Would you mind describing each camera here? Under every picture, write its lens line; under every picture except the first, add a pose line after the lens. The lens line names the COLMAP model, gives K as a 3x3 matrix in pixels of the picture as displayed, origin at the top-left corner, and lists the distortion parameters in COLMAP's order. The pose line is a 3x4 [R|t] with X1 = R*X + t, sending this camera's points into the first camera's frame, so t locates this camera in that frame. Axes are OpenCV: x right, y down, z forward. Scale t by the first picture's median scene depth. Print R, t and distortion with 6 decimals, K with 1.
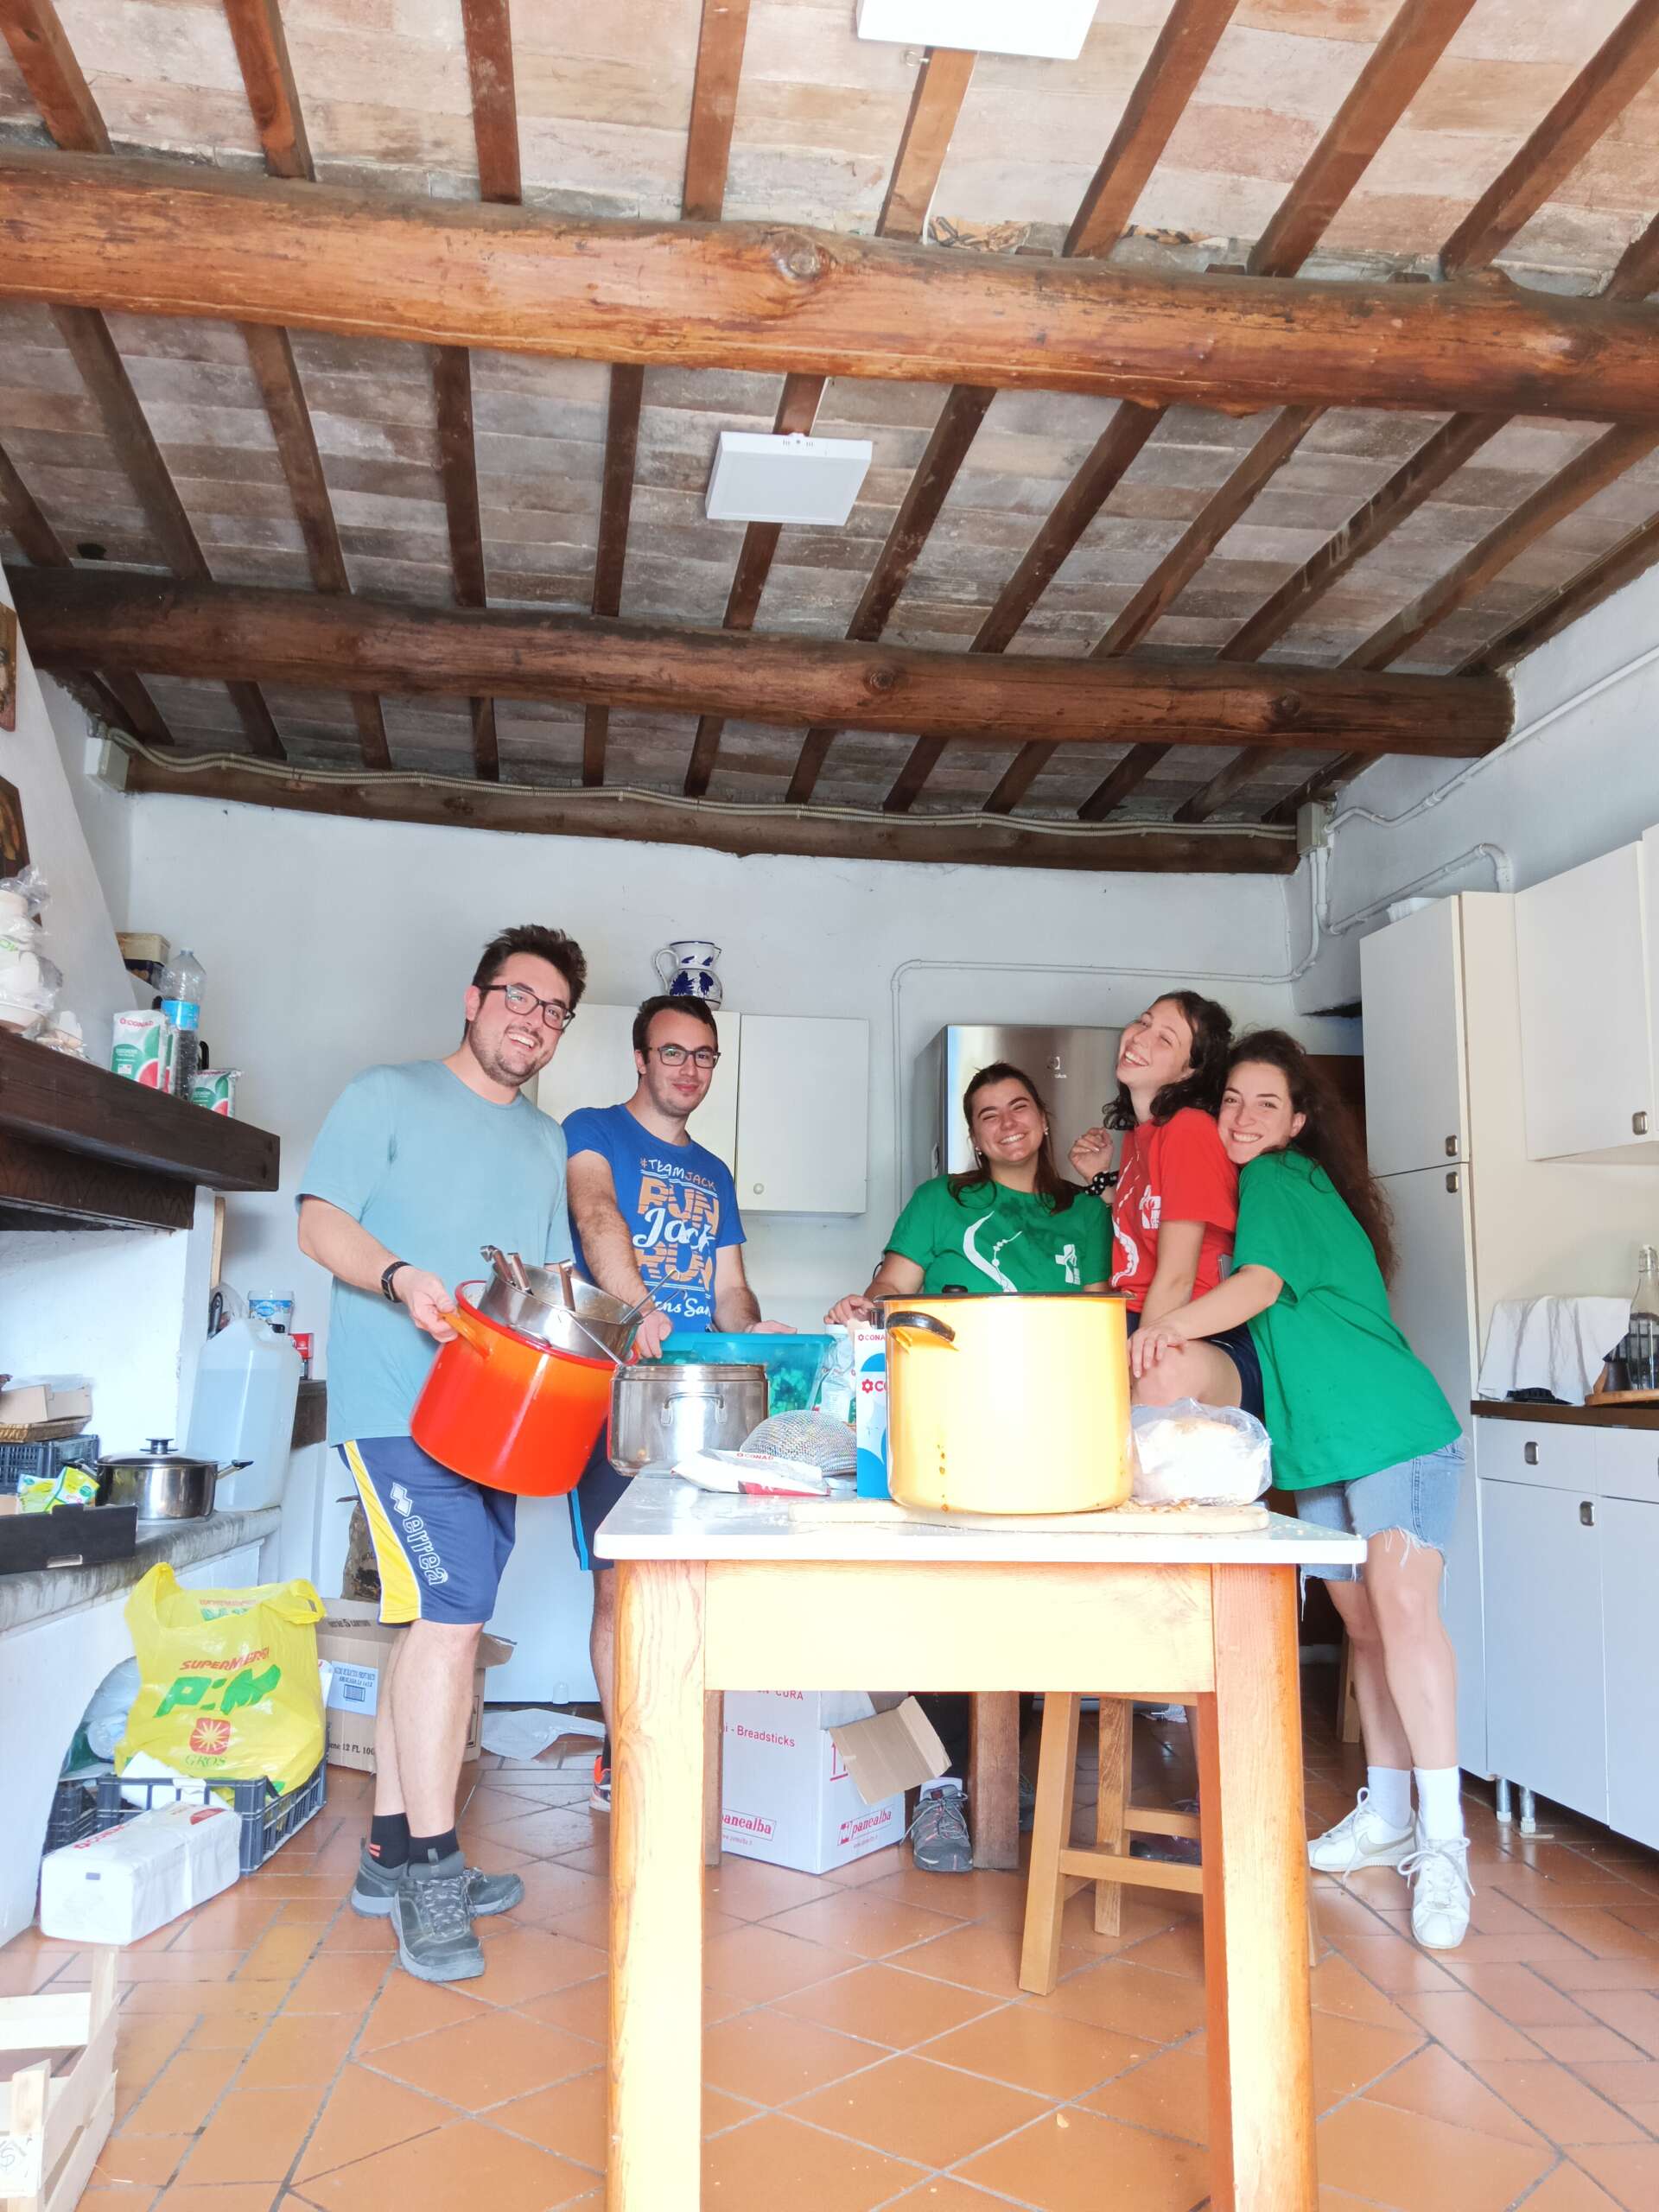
lens RADIAL K [[1768.9, 0, 825.7], [0, 1768.9, 1132.2], [0, 0, 1]] dist [0.188810, -0.417530]
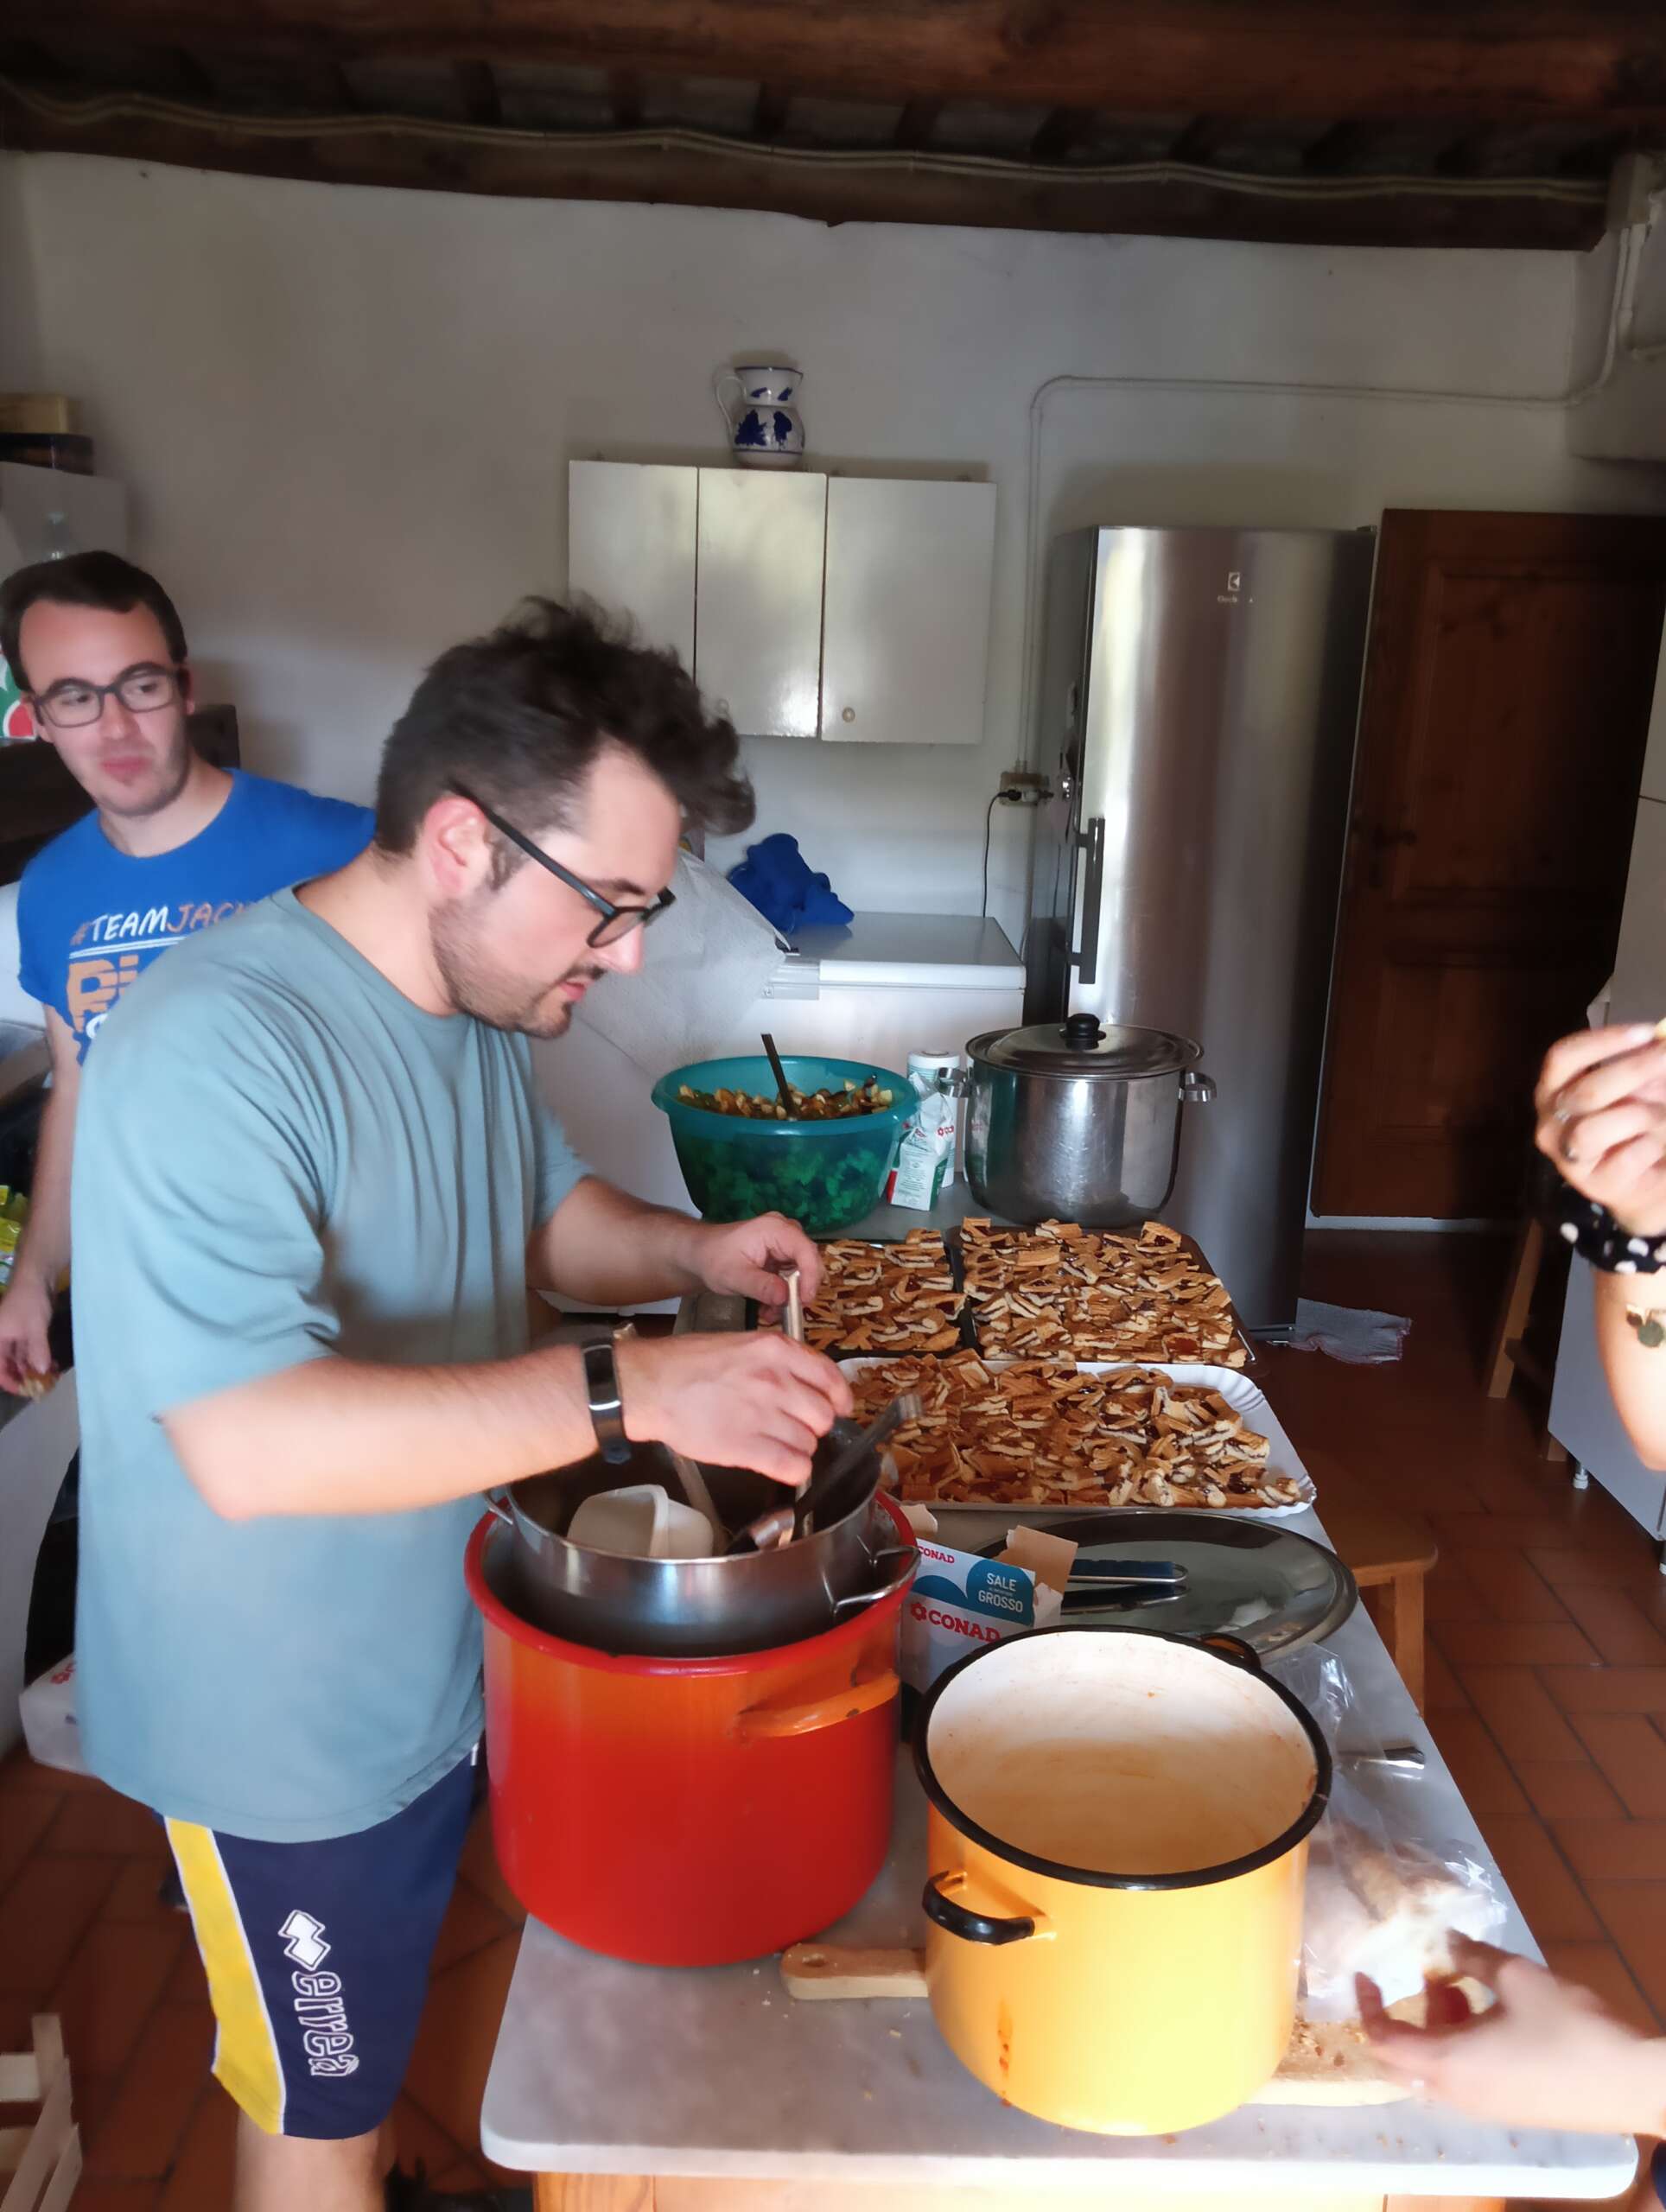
lens RADIAL K [[1806.1, 0, 841.4], [0, 1806.1, 1117.7], [0, 0, 1]] dist [0.075111, -0.112049]
pose [[0.997843, 0.032017, -0.057304, 0.015303], [-0.005991, 0.913757, 0.406218, -0.173932], [0.065367, -0.404999, 0.911978, 0.229152]]
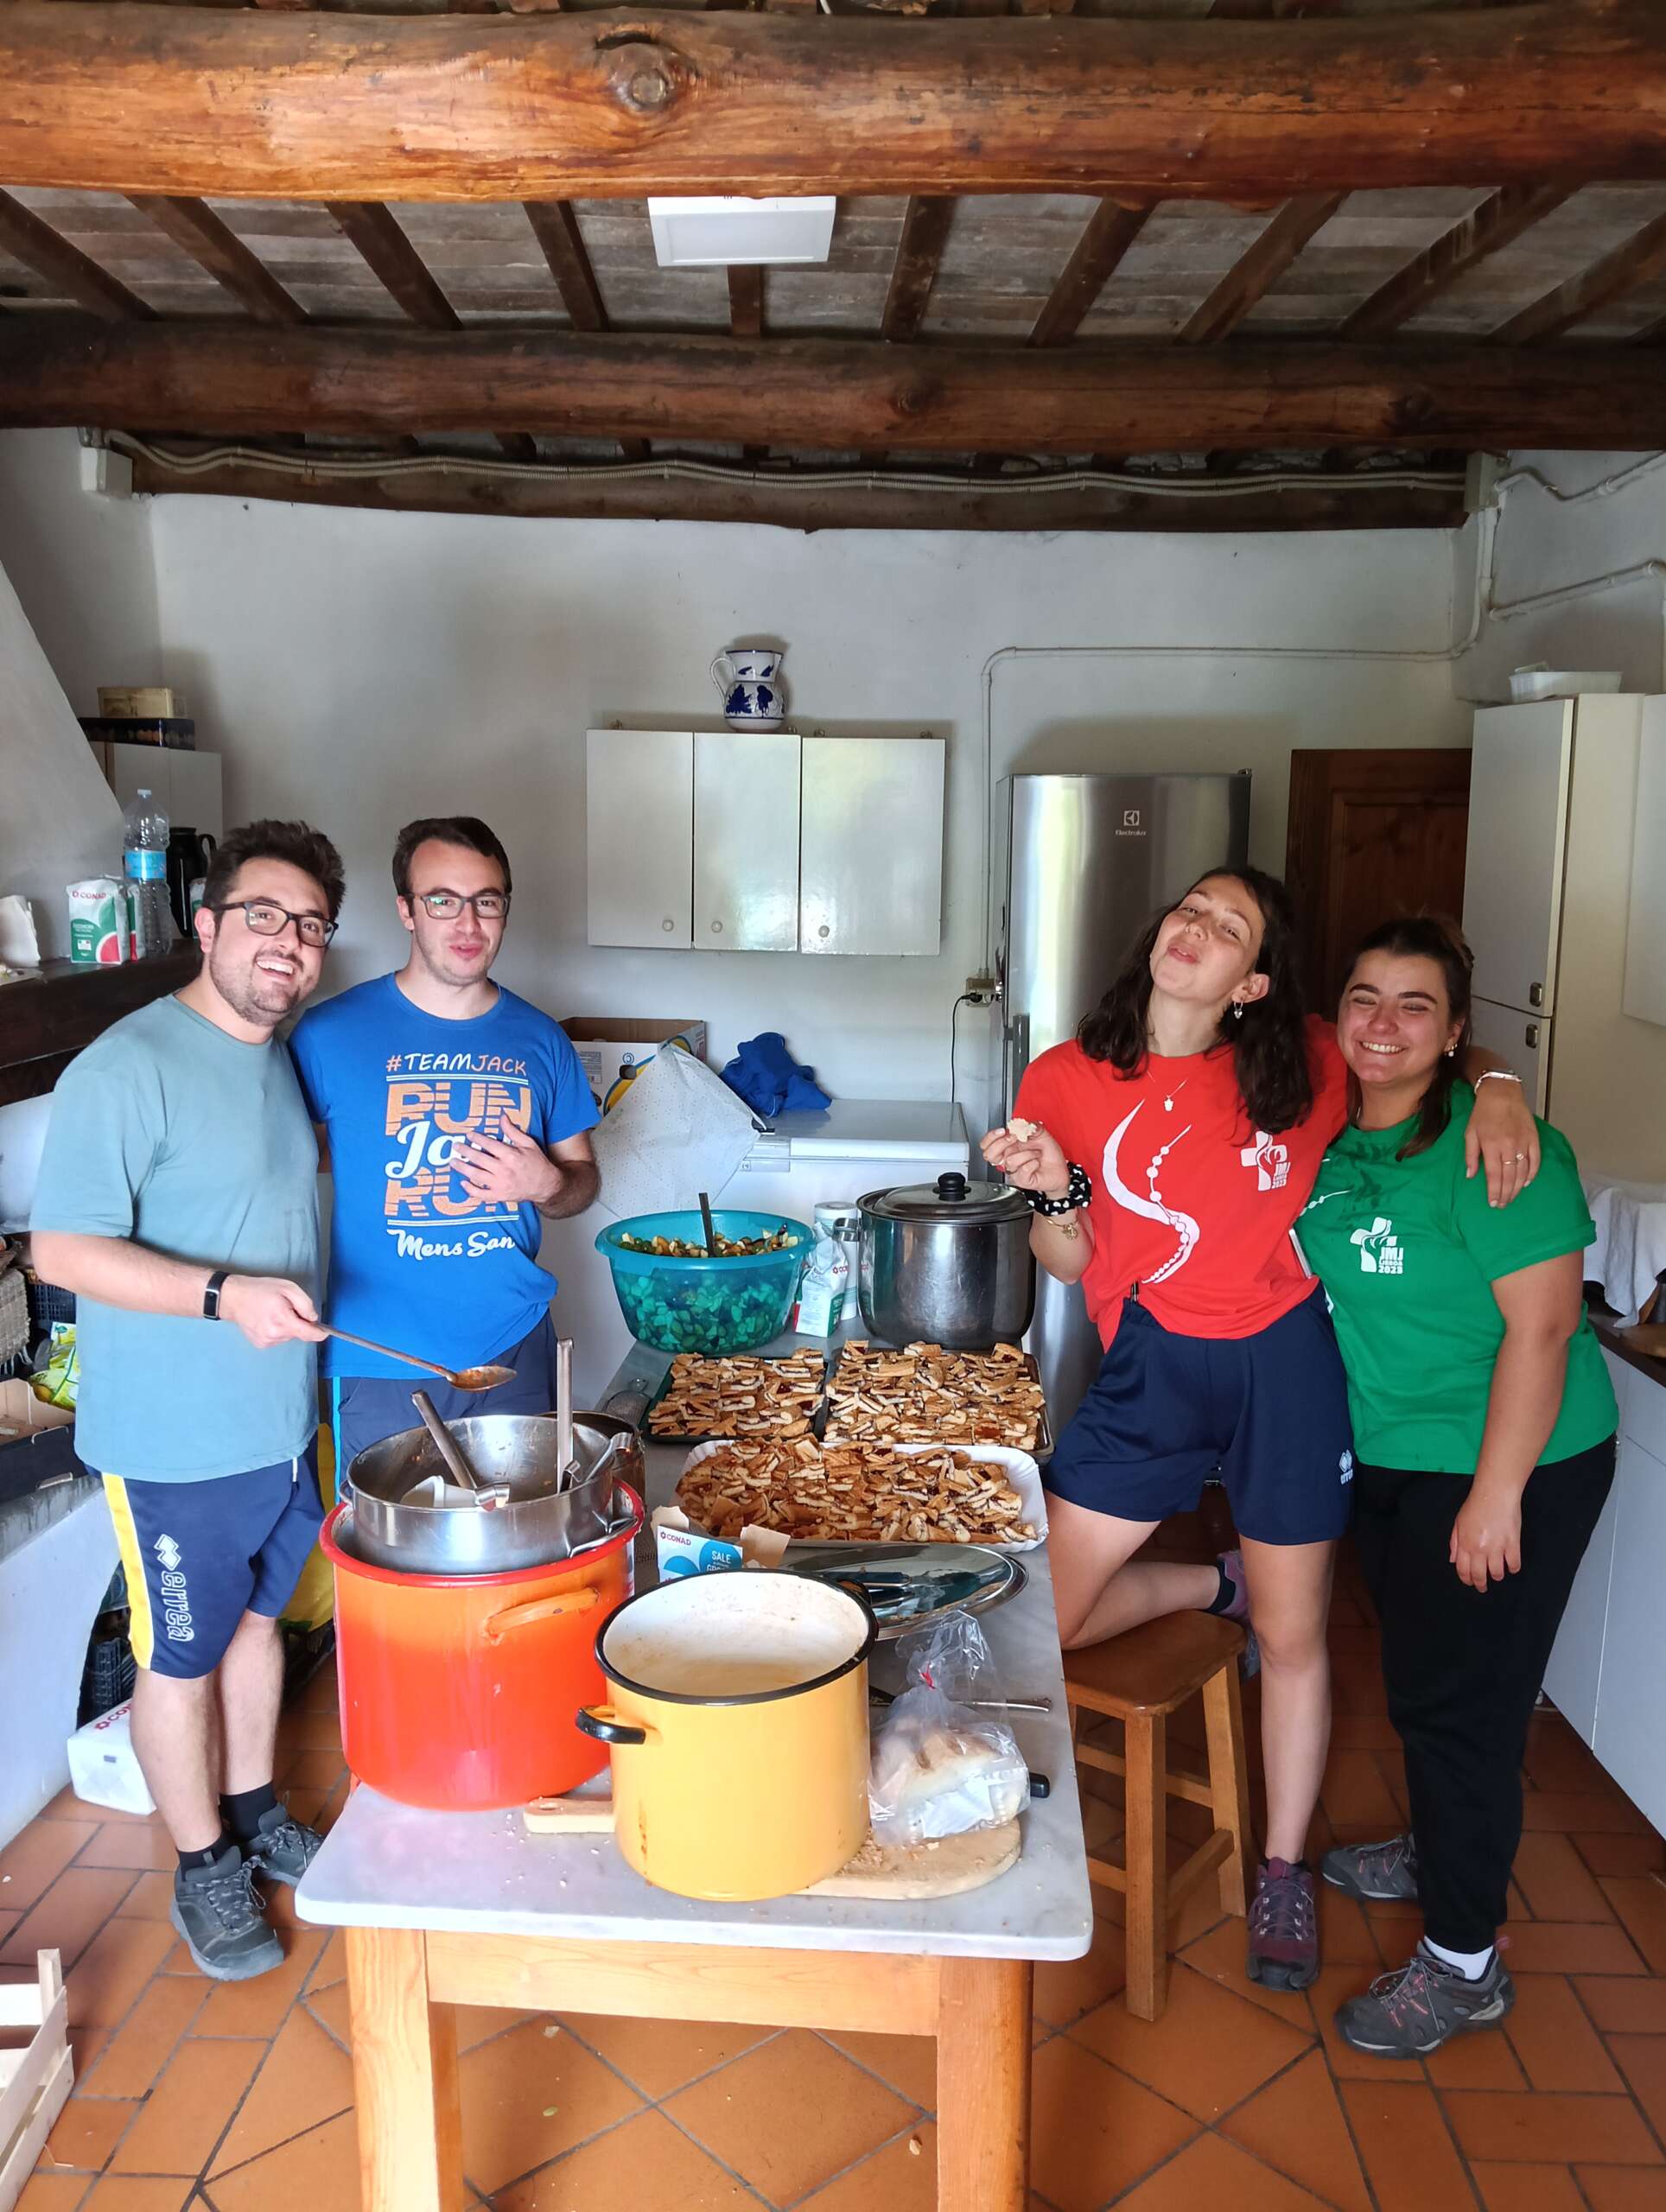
lens RADIAL K [[1806.1, 0, 841.4], [0, 1806.1, 1117.7], [0, 0, 1]] dist [0.075111, -0.112049]
pose [[0.991058, 0.017496, -0.132278, 0.127767], [0.023199, 0.953673, 0.299949, -0.205606], [0.131398, -0.300335, 0.944740, 0.093063]]
